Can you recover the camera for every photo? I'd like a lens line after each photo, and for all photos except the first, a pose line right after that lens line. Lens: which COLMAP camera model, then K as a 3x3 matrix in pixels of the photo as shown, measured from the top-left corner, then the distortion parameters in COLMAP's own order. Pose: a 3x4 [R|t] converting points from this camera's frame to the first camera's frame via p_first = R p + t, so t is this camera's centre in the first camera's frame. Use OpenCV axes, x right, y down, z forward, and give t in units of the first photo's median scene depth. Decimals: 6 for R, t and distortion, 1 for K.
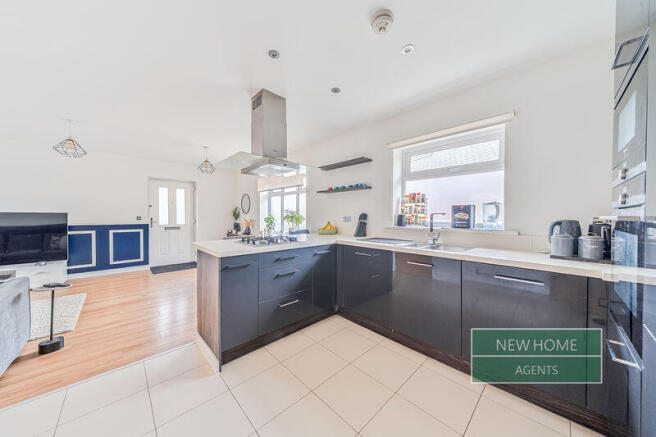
lens RADIAL K [[219.3, 0, 328.0], [0, 219.3, 218.5], [0, 0, 1]] dist [0.000454, 0.000034]
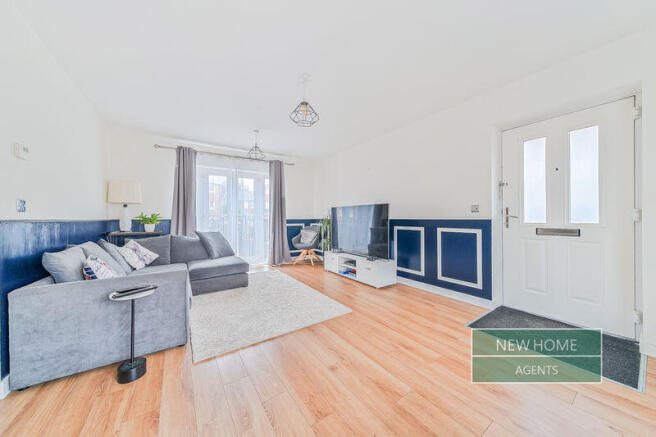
lens RADIAL K [[219.3, 0, 328.0], [0, 219.3, 218.5], [0, 0, 1]] dist [0.000454, 0.000034]
pose [[-0.170265, 0.006980, -0.985374, -0.442996], [-0.004575, 0.999959, 0.007874, 0.033698], [0.985388, 0.005848, -0.170226, 1.232943]]
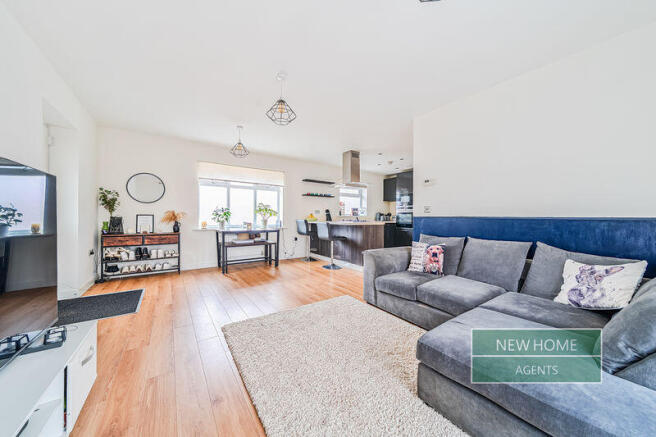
lens RADIAL K [[223.5, 0, 328.0], [0, 223.5, 218.5], [0, 0, 1]] dist [-0.002132, -0.000090]
pose [[0.150394, -0.007015, 0.988601, -1.950606], [0.001294, 0.999975, 0.006899, 0.047205], [-0.988625, 0.000242, 0.150399, 0.731639]]
